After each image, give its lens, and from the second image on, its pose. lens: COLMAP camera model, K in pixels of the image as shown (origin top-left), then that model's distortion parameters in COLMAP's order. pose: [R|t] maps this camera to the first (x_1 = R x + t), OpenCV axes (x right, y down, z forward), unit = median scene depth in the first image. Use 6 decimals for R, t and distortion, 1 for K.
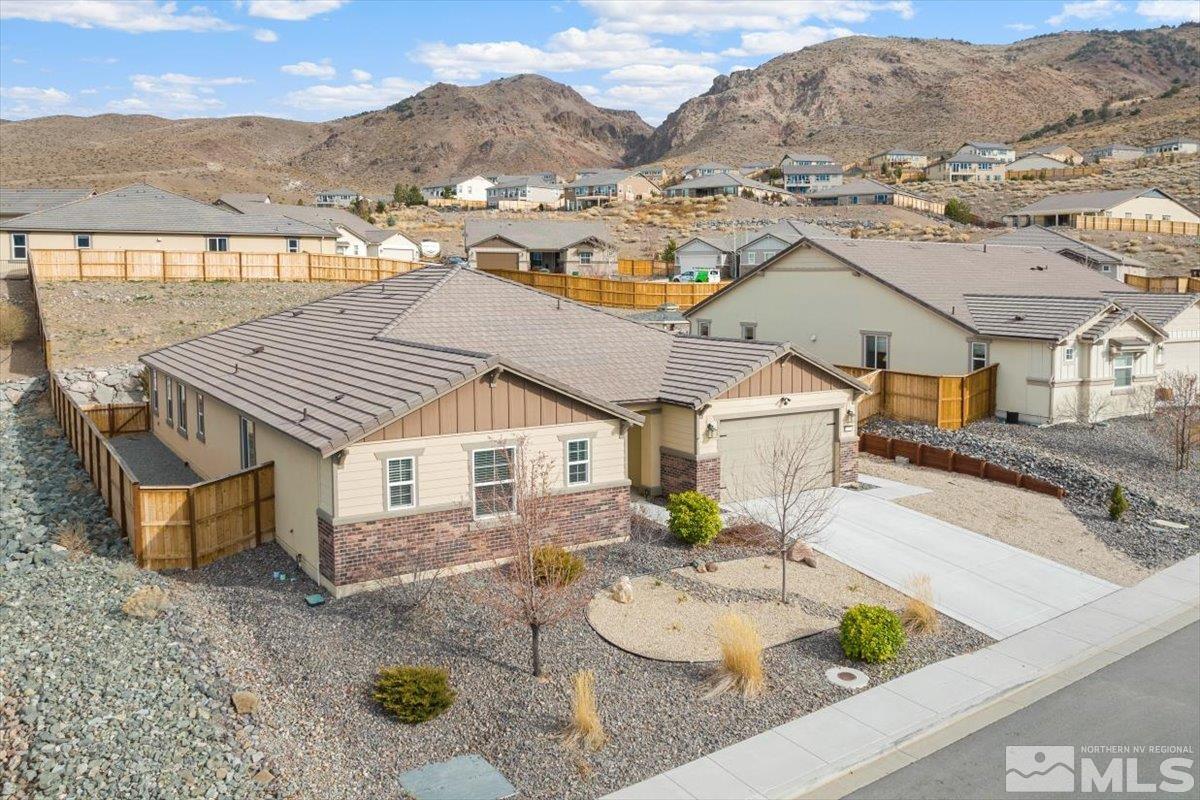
lens RADIAL K [[1057.6, 0, 600.3], [0, 1057.6, 388.1], [0, 0, 1]] dist [-0.041871, -0.007876]
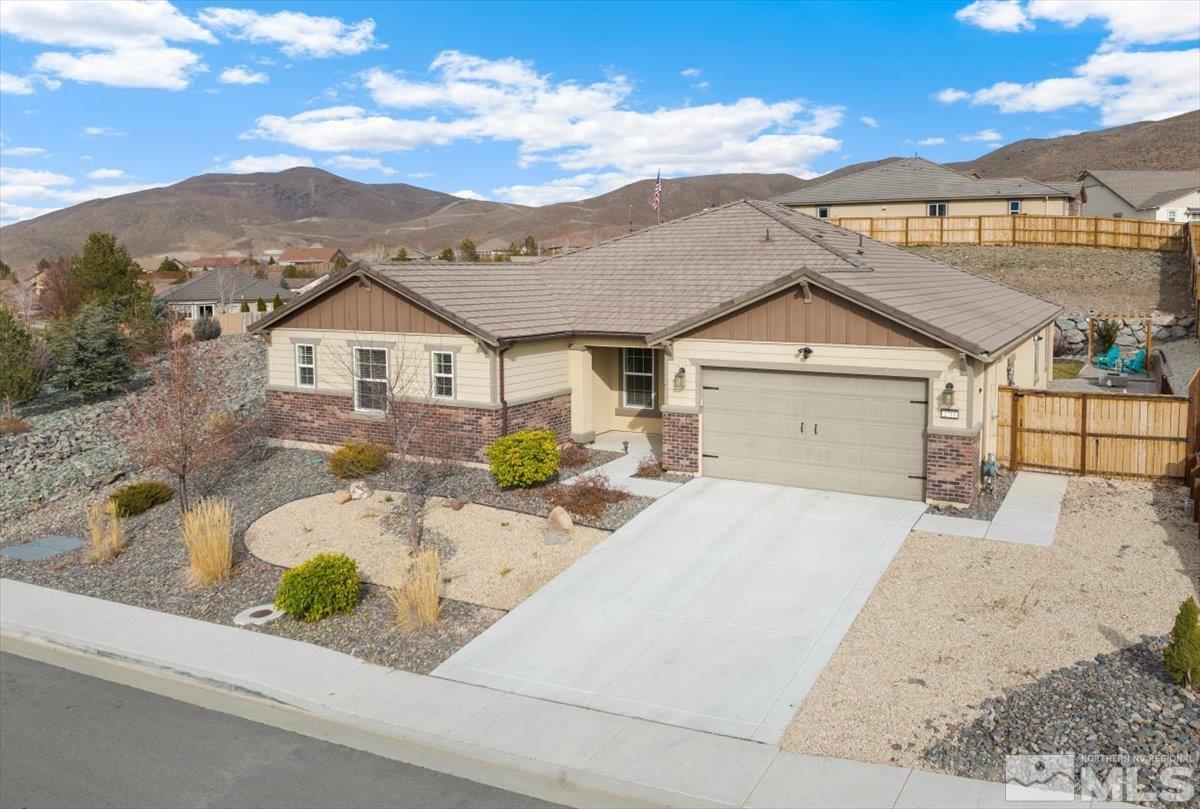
lens RADIAL K [[1000.9, 0, 604.6], [0, 1000.9, 410.1], [0, 0, 1]] dist [-0.034131, -0.022008]
pose [[0.403352, 0.117260, -0.907501, 0.683122], [-0.099744, 0.991480, 0.083779, 0.007425], [0.909593, 0.056725, 0.411611, 0.581451]]
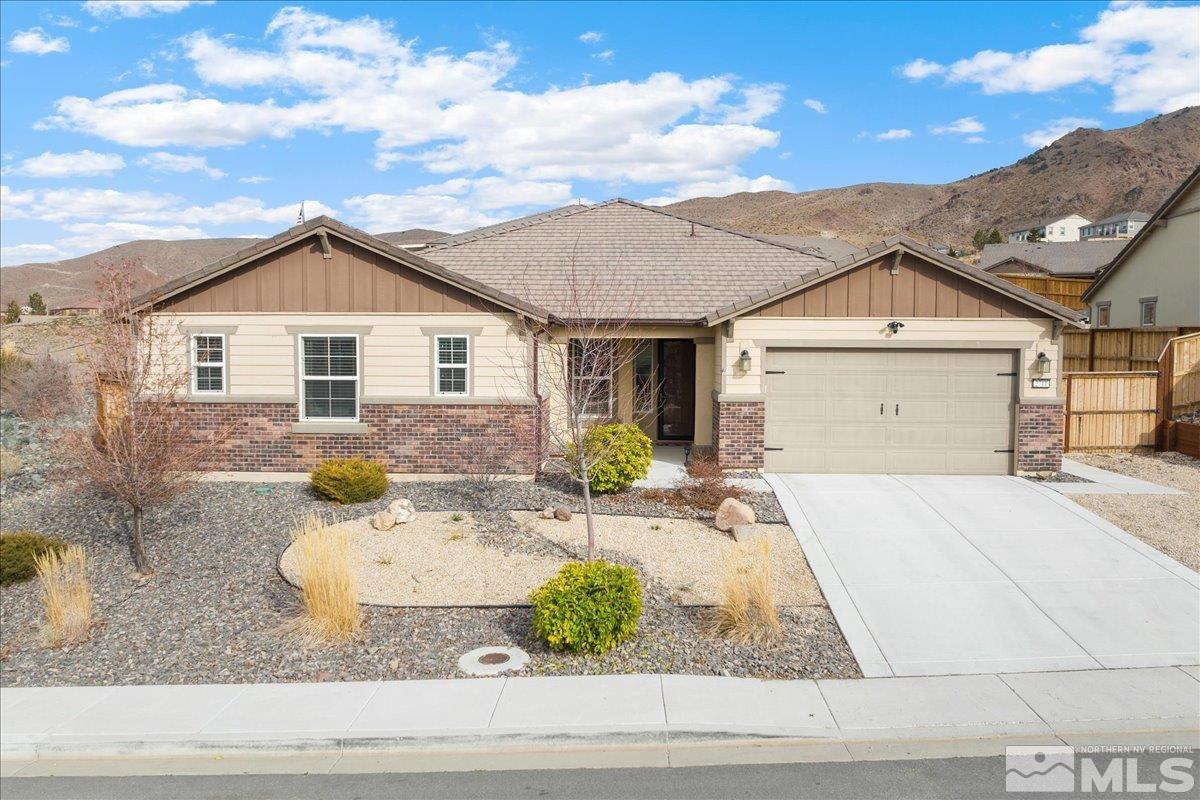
lens RADIAL K [[1057.6, 0, 582.5], [0, 1057.6, 408.7], [0, 0, 1]] dist [-0.041871, -0.007876]
pose [[0.784850, 0.024899, -0.619185, 0.407686], [-0.068097, 0.996607, -0.046240, 0.100465], [0.615933, 0.078456, 0.783882, 0.353045]]
